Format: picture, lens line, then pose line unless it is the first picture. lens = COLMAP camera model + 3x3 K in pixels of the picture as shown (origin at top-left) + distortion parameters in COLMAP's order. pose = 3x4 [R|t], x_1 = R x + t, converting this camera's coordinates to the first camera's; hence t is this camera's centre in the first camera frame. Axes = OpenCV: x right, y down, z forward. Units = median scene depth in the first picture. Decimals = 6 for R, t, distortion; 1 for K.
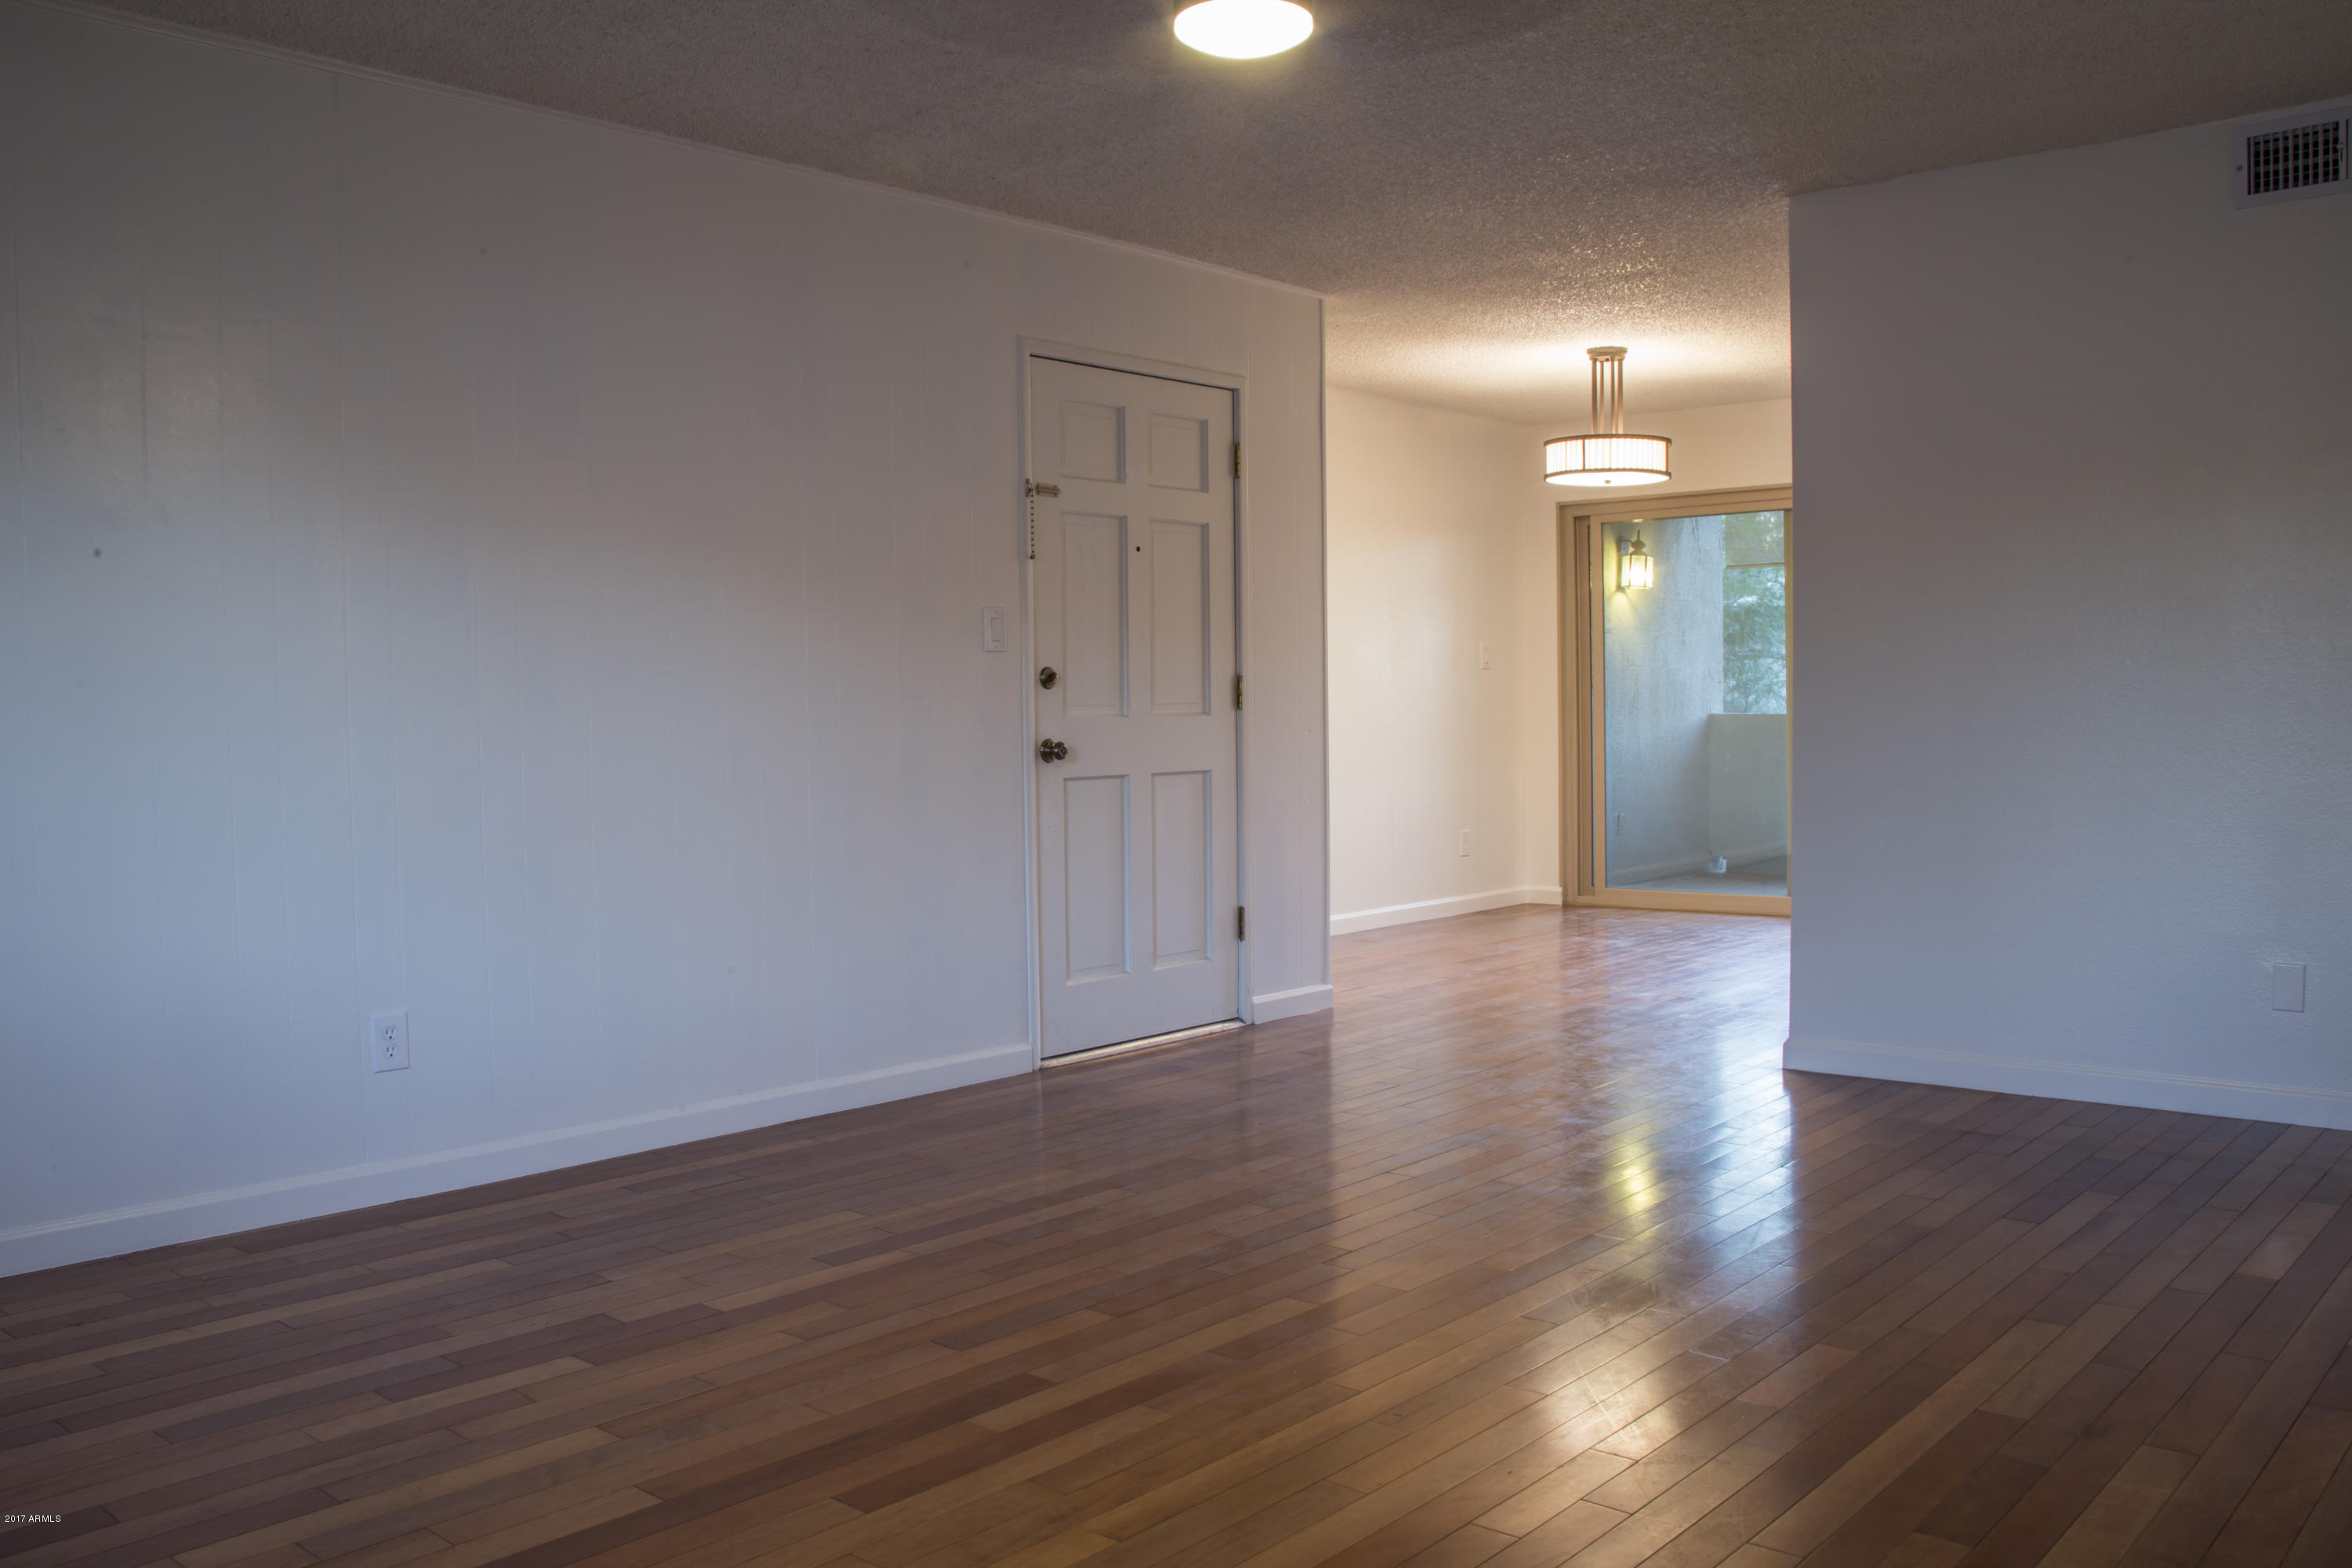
lens RADIAL K [[1944.1, 0, 1176.0], [0, 1944.1, 784.0], [0, 0, 1]] dist [-0.170724, 0.126395]
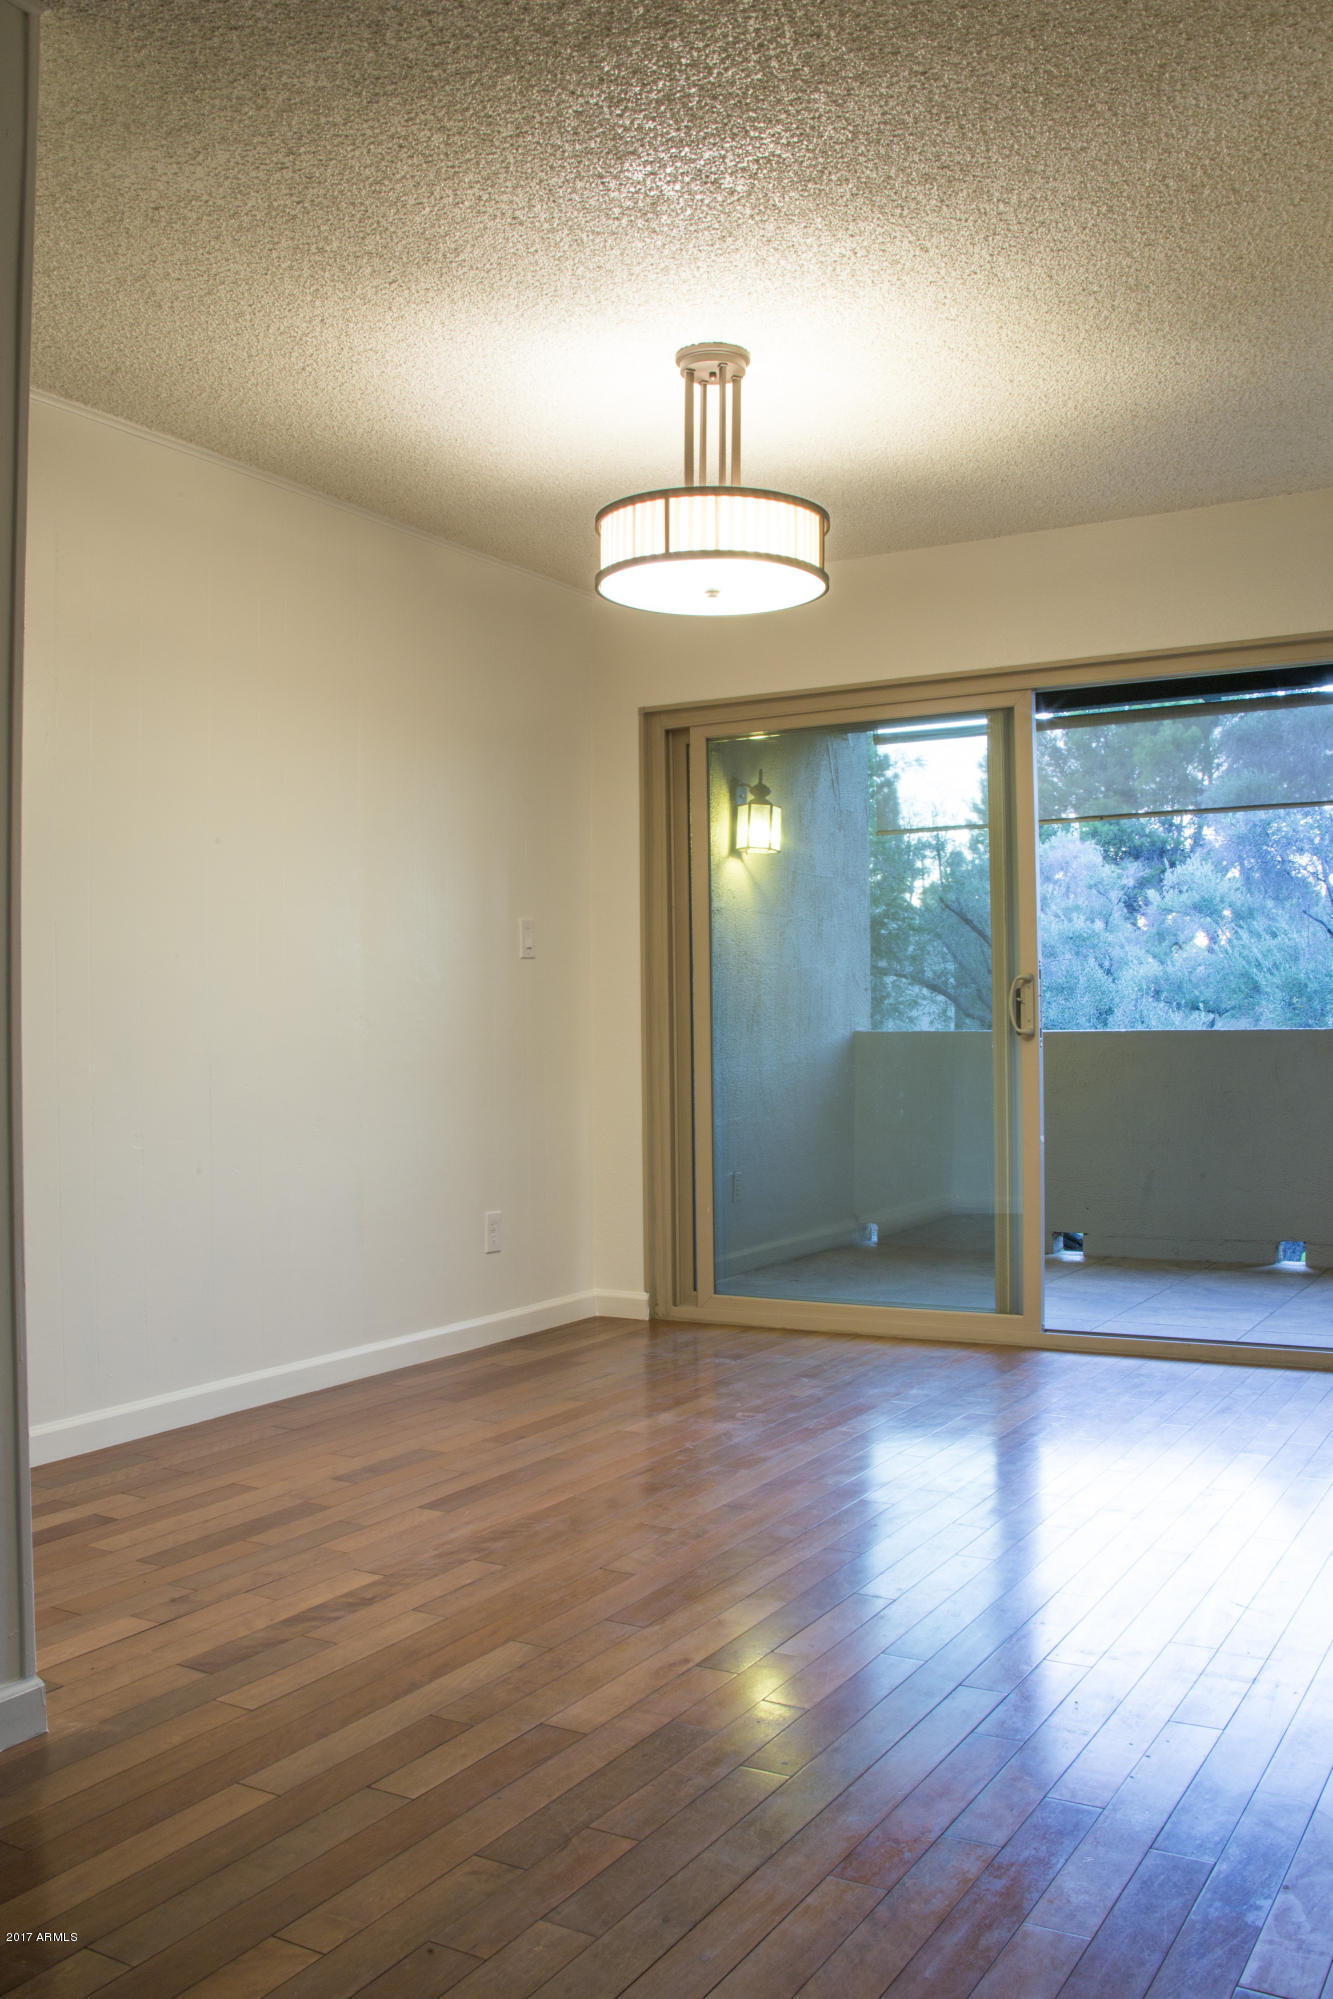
lens RADIAL K [[1652.3, 0, 666.5], [0, 1652.3, 999.5], [0, 0, 1]] dist [-0.170724, 0.126395]
pose [[0.982782, 0.007250, 0.184628, 0.103286], [0.003511, 0.998317, -0.057891, -0.013853], [-0.184737, 0.057542, 0.981102, 0.450548]]
